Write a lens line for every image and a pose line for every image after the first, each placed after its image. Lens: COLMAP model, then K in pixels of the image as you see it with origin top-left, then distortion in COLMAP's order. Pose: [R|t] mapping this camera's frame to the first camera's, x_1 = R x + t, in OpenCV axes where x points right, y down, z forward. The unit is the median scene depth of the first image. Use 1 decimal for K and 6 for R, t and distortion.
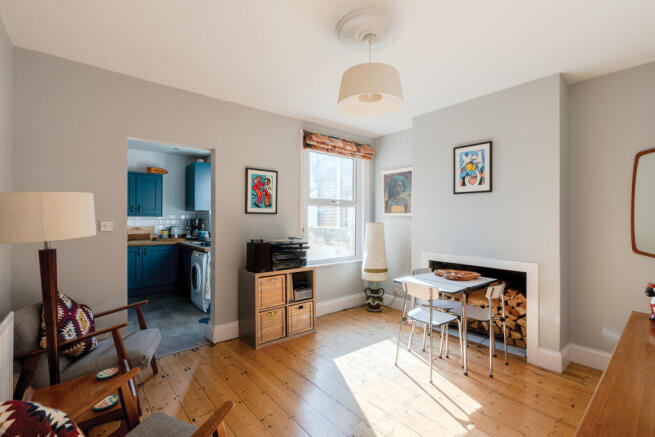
lens RADIAL K [[300.7, 0, 333.7], [0, 300.7, 217.9], [0, 0, 1]] dist [-0.009333, 0.004292]
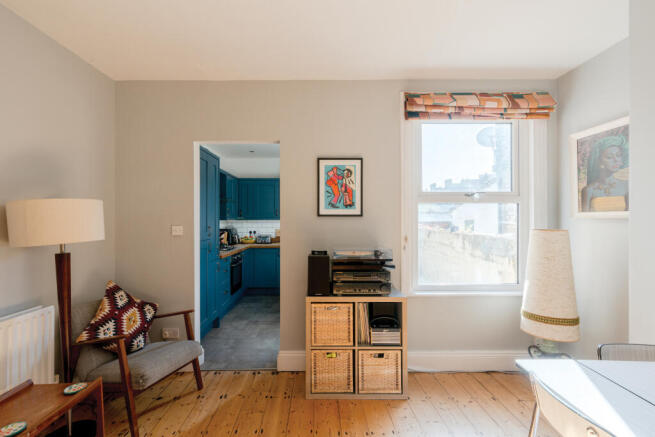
lens RADIAL K [[300.7, 0, 316.9], [0, 300.7, 220.1], [0, 0, 1]] dist [-0.009333, 0.004292]
pose [[0.758320, -0.003769, -0.651871, 0.216241], [0.003483, 0.999992, -0.001731, -0.003504], [0.651873, -0.000957, 0.758328, 0.392768]]
